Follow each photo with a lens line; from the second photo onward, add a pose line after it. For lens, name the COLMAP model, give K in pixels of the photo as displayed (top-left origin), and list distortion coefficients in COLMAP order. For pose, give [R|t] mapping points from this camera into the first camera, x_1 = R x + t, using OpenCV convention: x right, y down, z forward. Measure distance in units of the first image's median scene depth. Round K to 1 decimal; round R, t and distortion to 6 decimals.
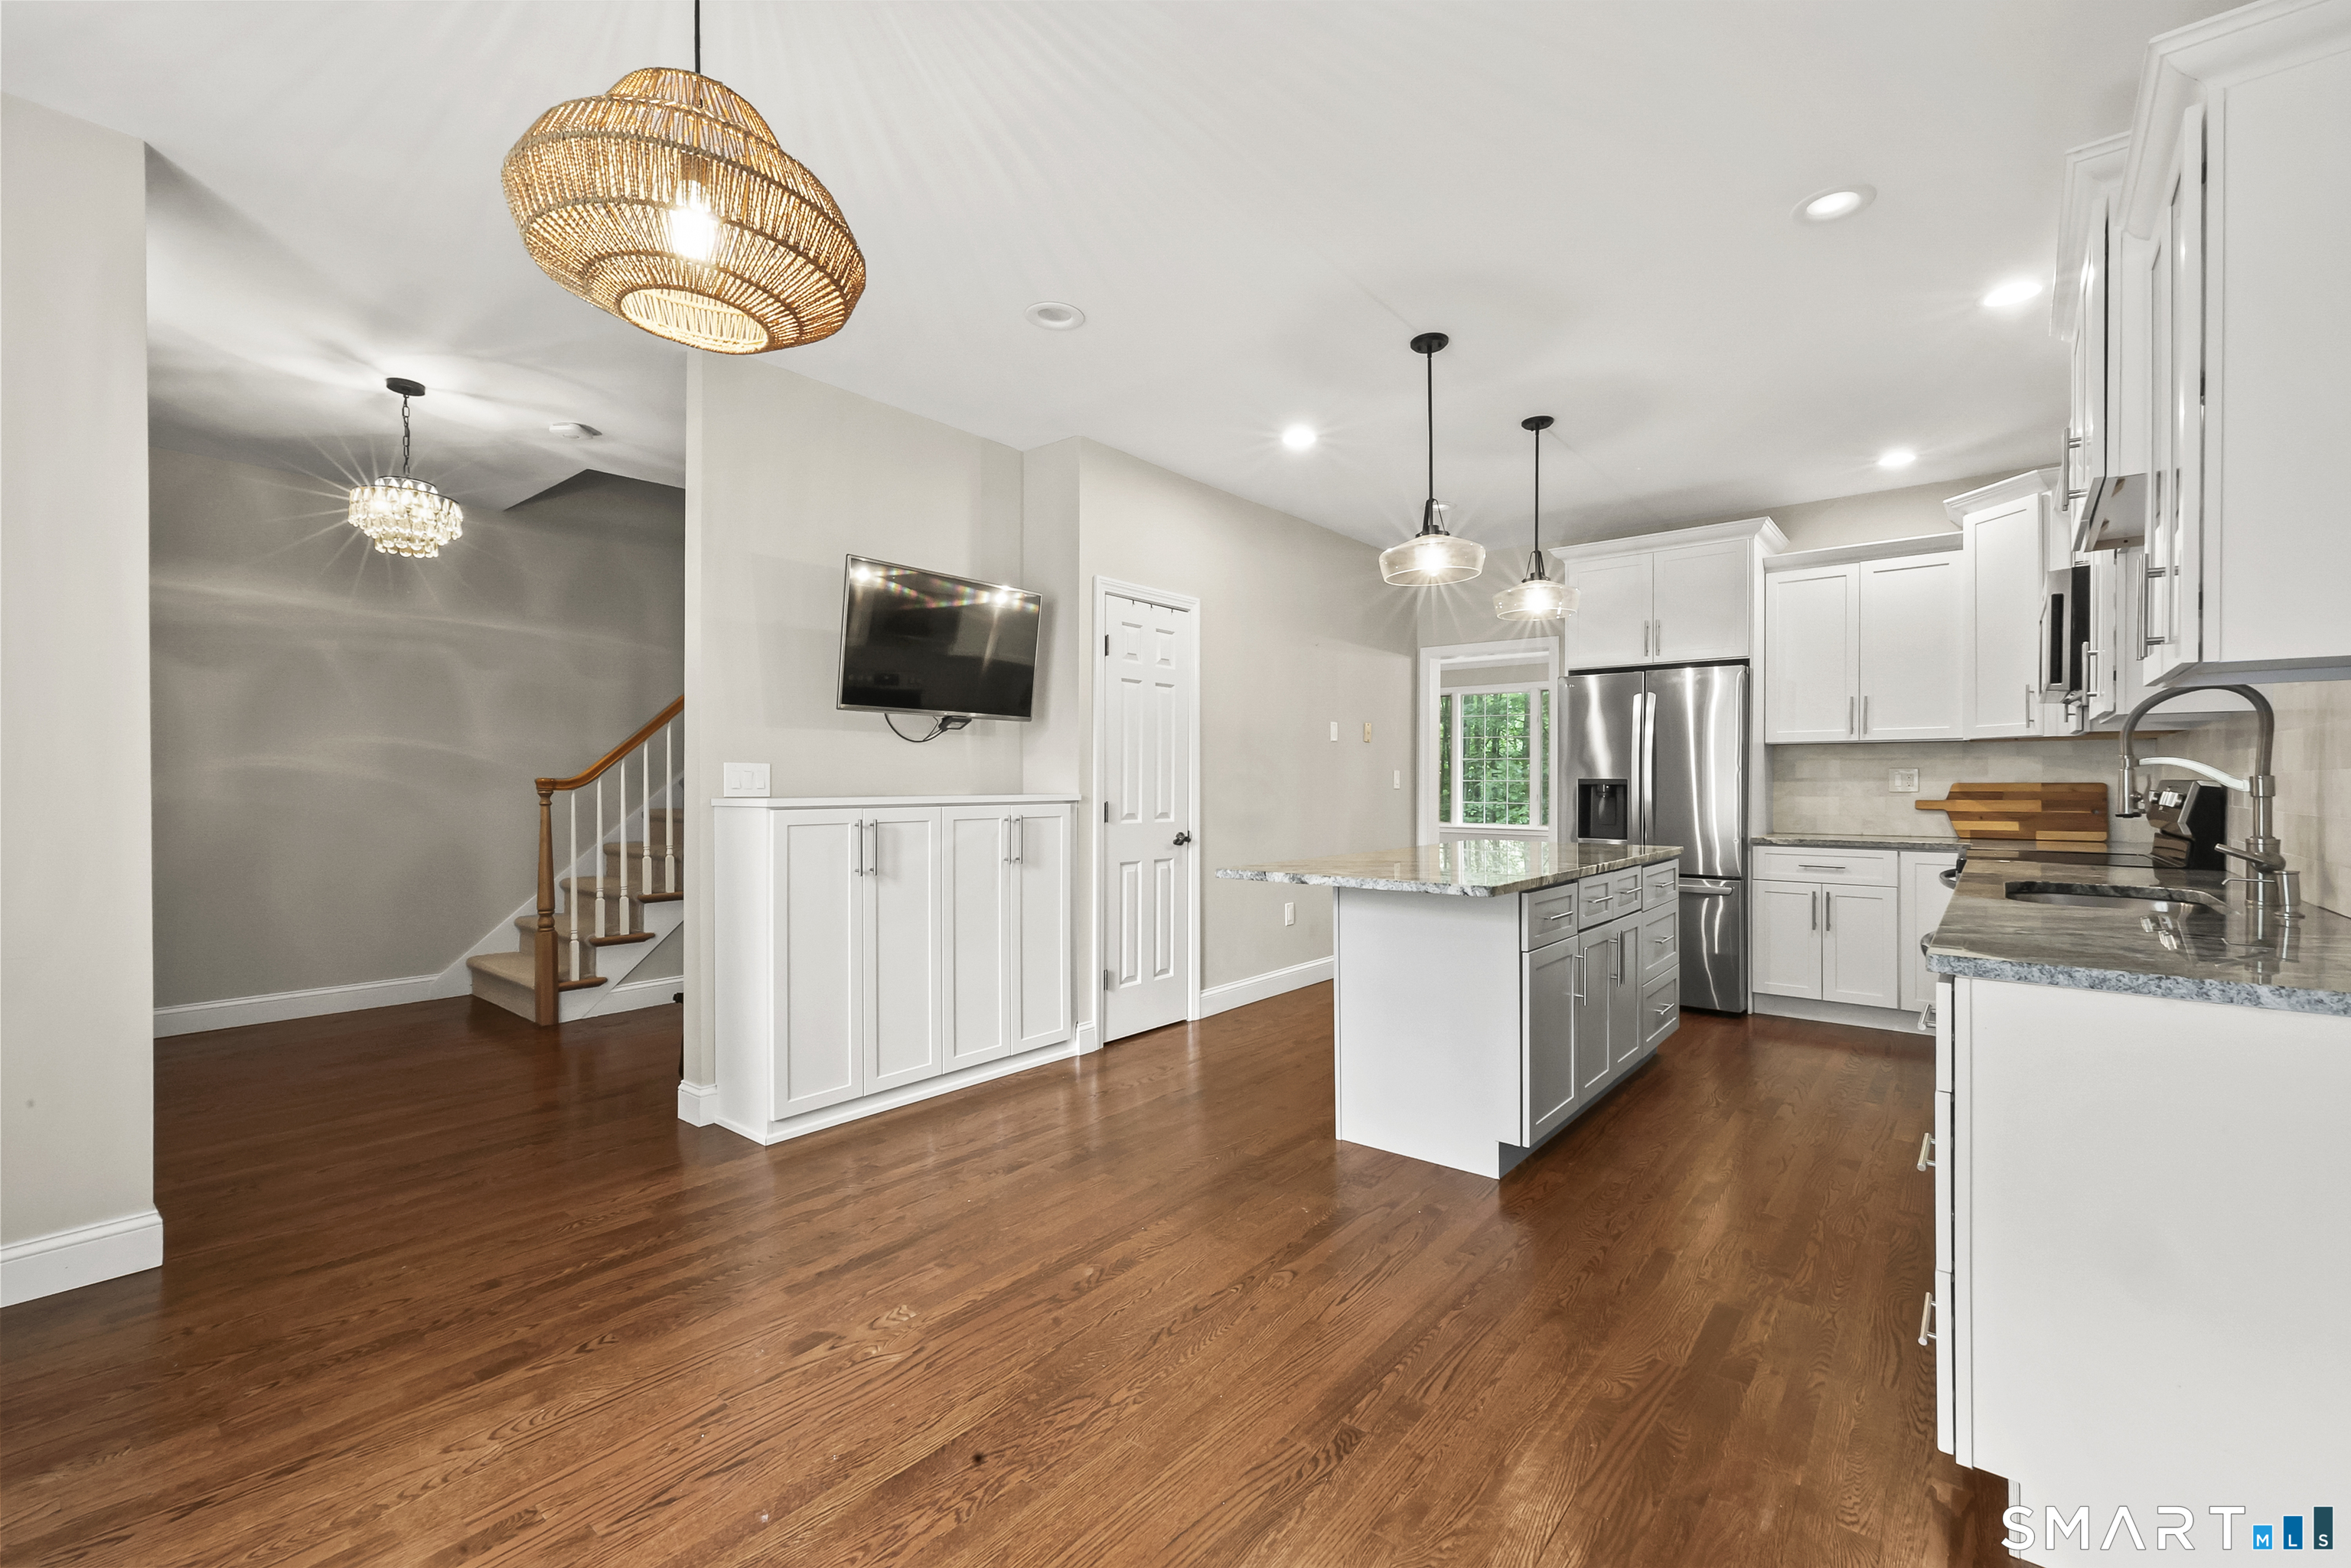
lens RADIAL K [[971.7, 0, 1179.1], [0, 971.7, 785.3], [0, 0, 1]] dist [0.003673, -0.001018]
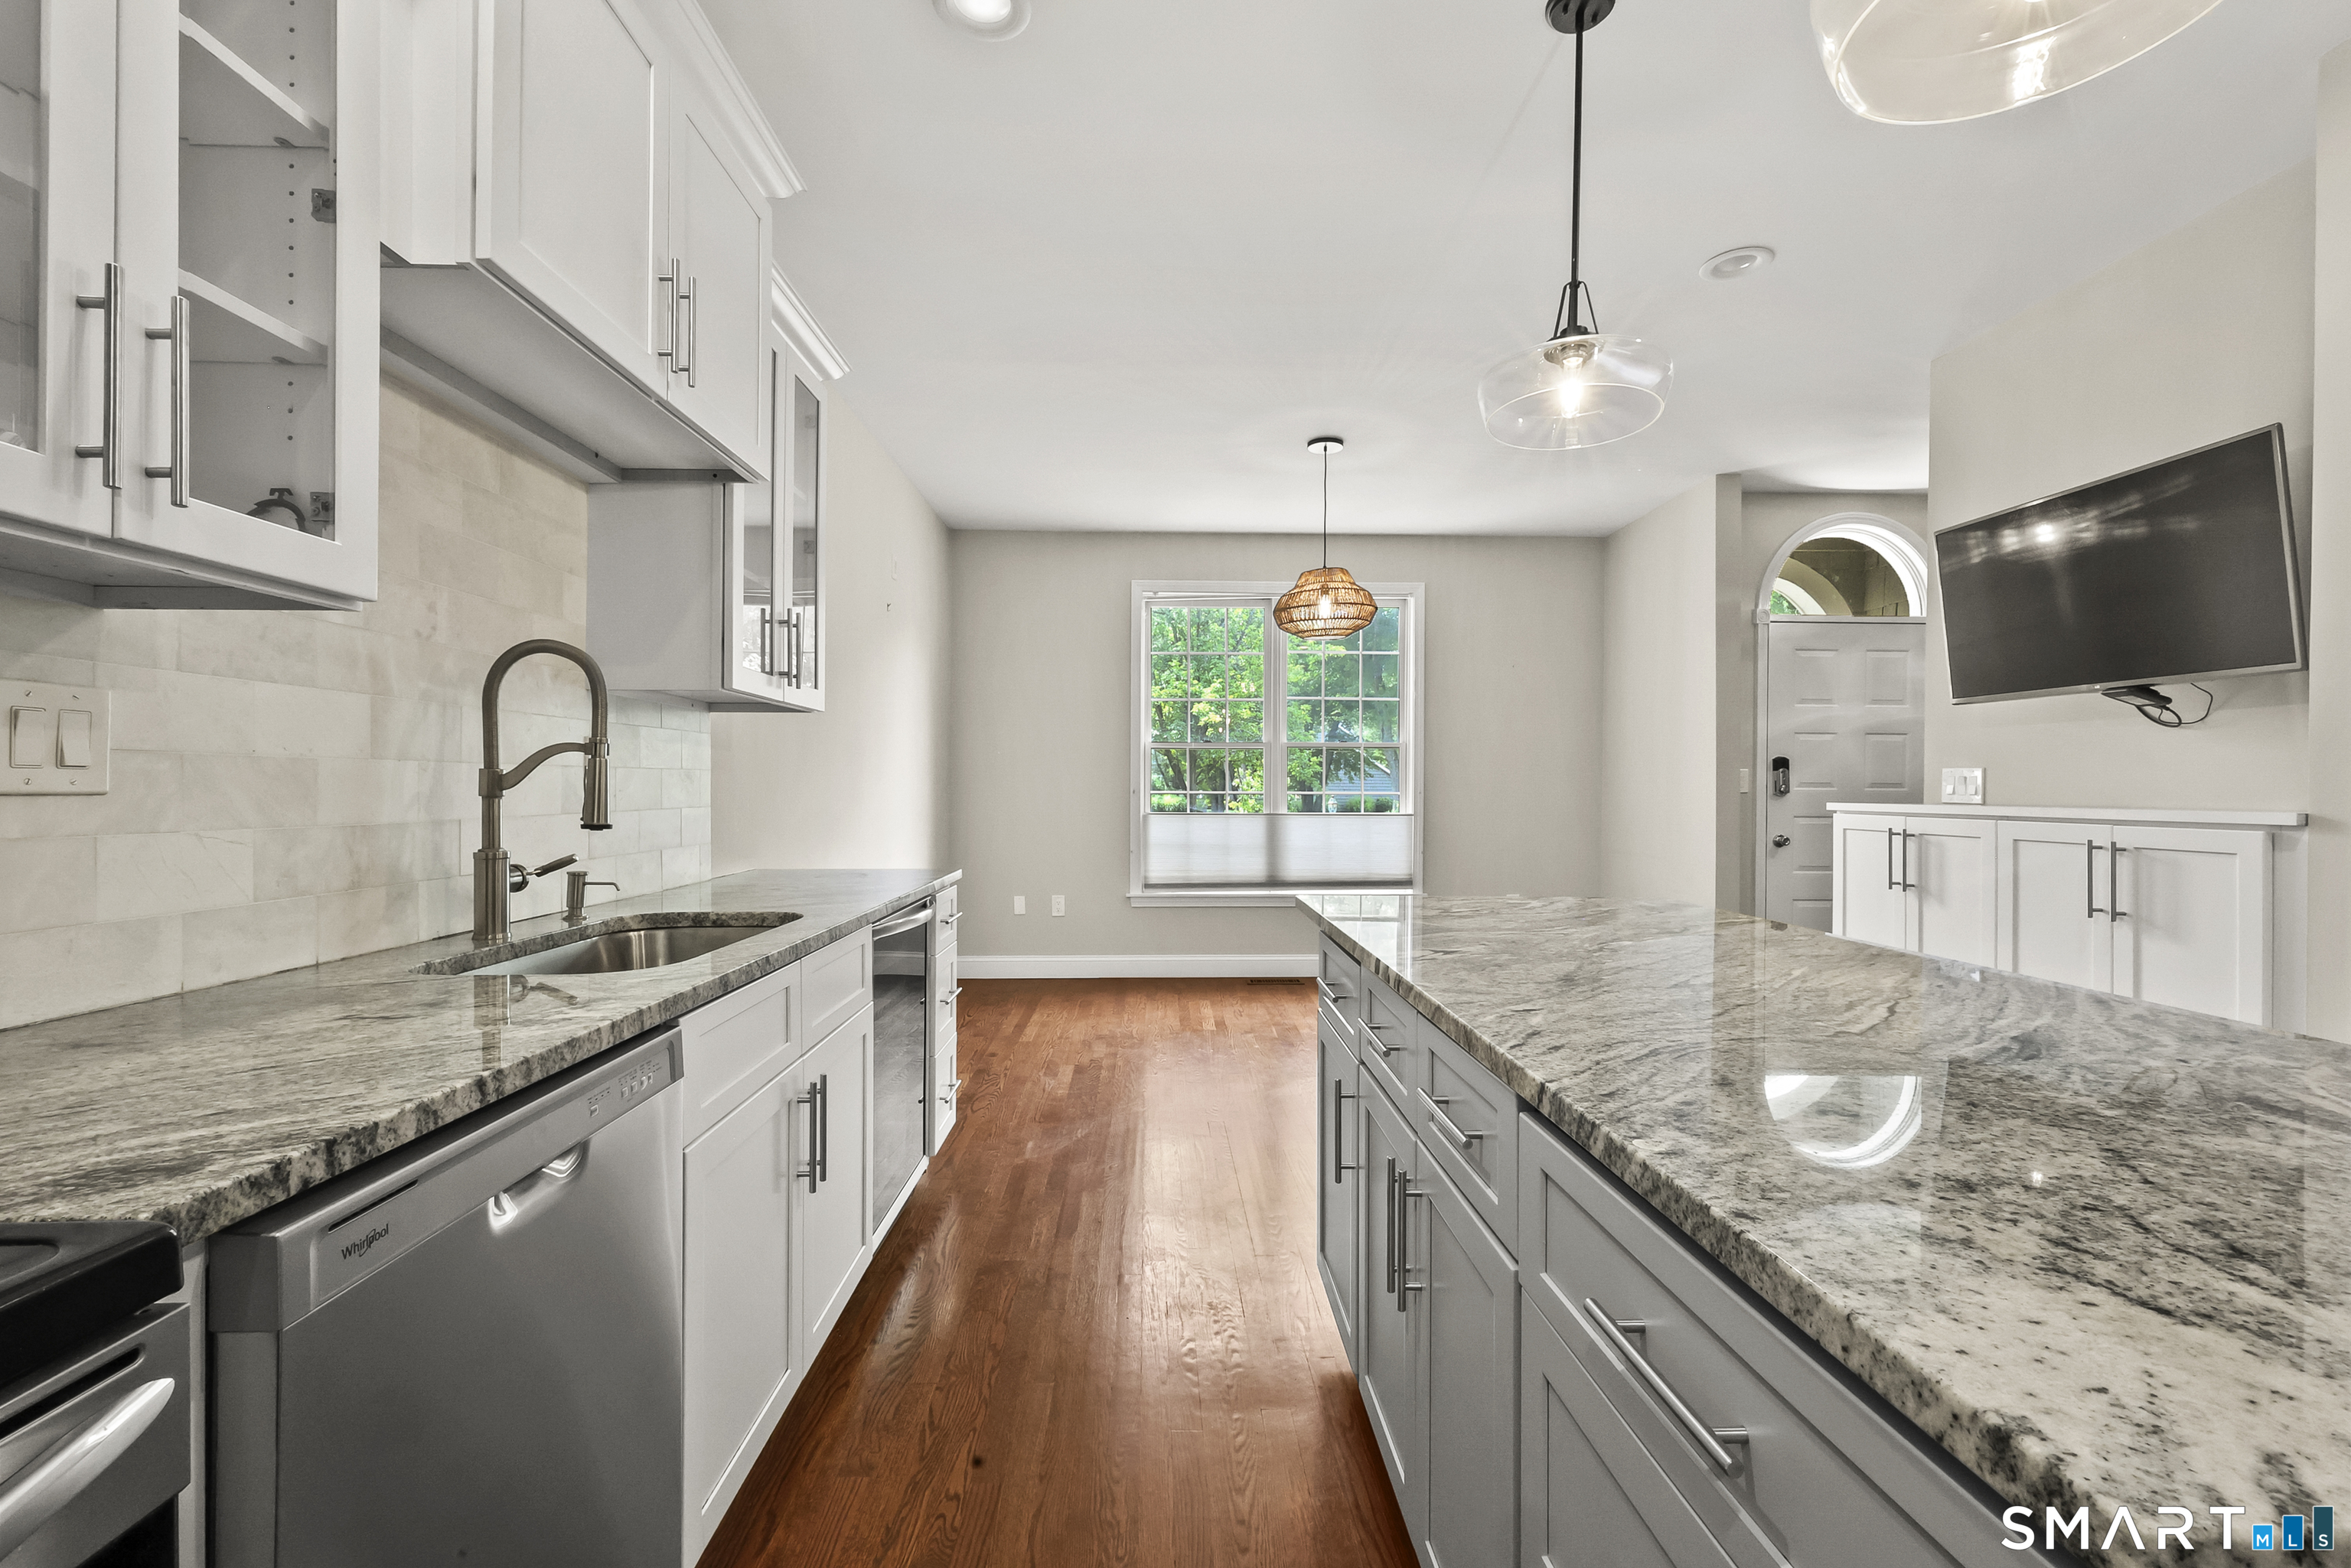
lens RADIAL K [[996.5, 0, 1178.4], [0, 996.5, 790.0], [0, 0, 1]] dist [0.003807, -0.000006]
pose [[-0.750791, -0.001148, -0.660539, 0.555502], [-0.008015, 0.999941, 0.007373, -0.001294], [0.660491, 0.010830, -0.750756, 0.877525]]
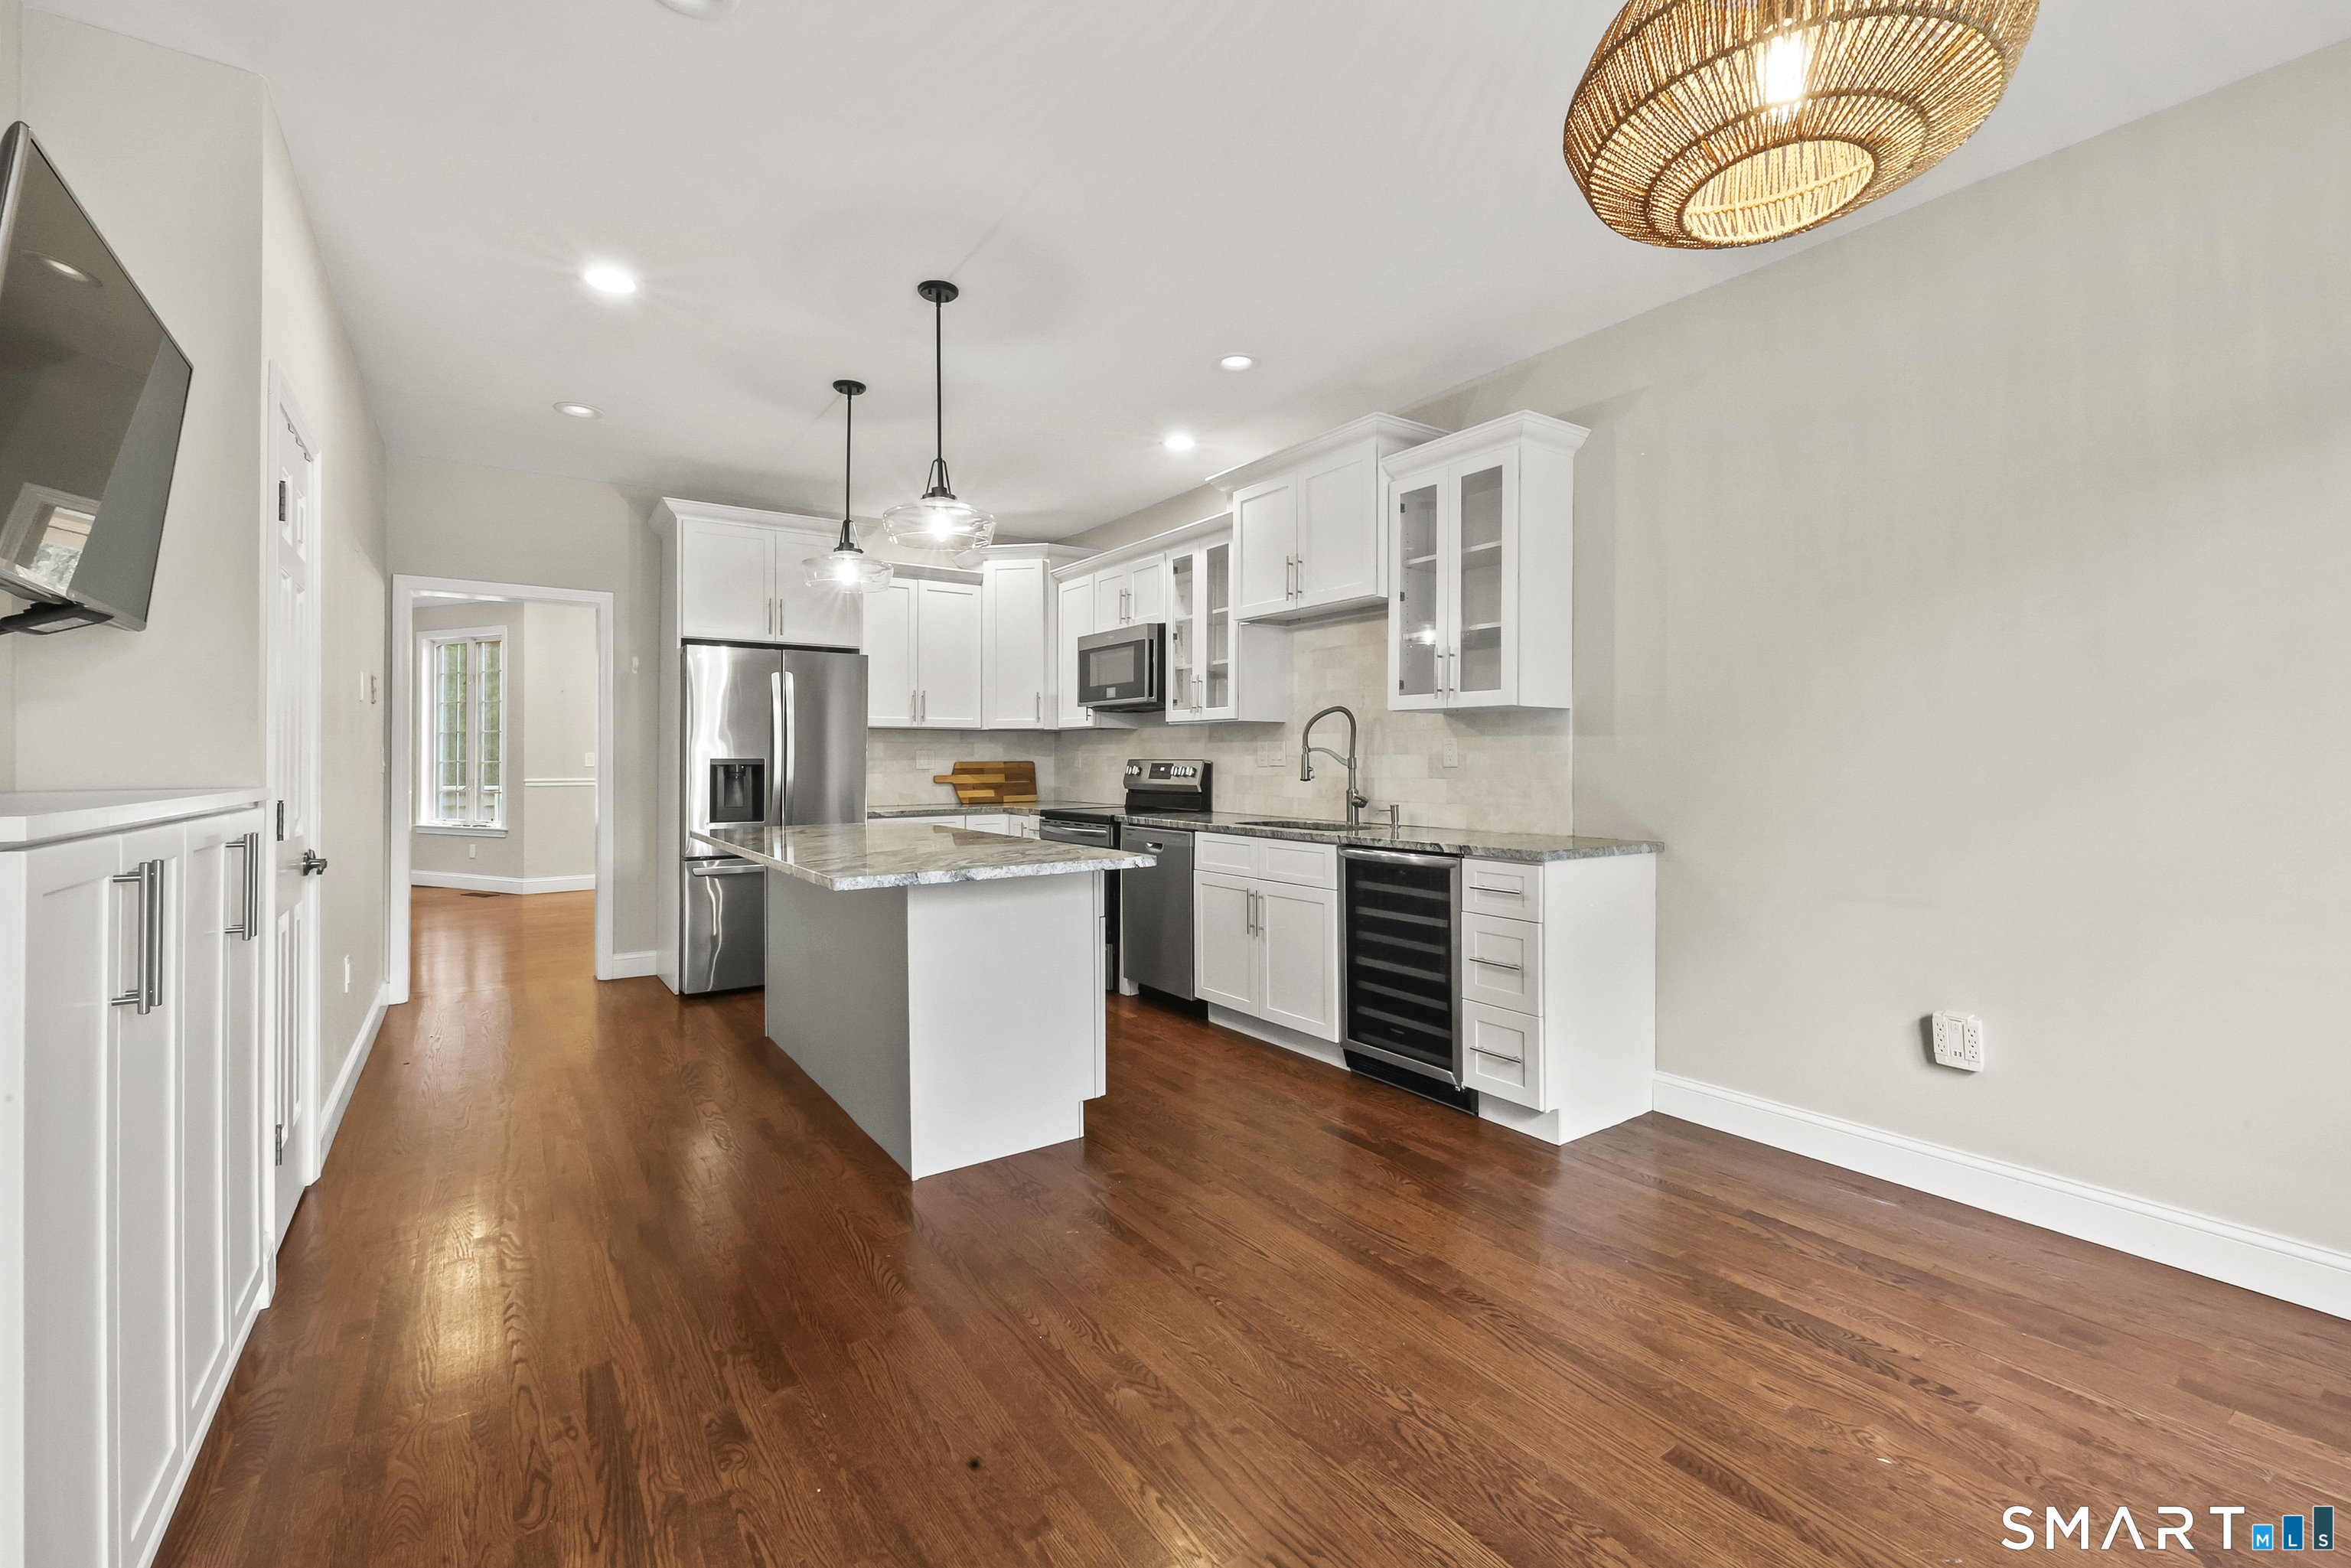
lens RADIAL K [[996.5, 0, 1172.0], [0, 996.5, 759.3], [0, 0, 1]] dist [0.003807, -0.000006]
pose [[0.280930, 0.001673, 0.959727, -0.404343], [0.004088, 0.999987, -0.002940, -0.000884], [-0.959720, 0.004749, 0.280919, 0.354636]]
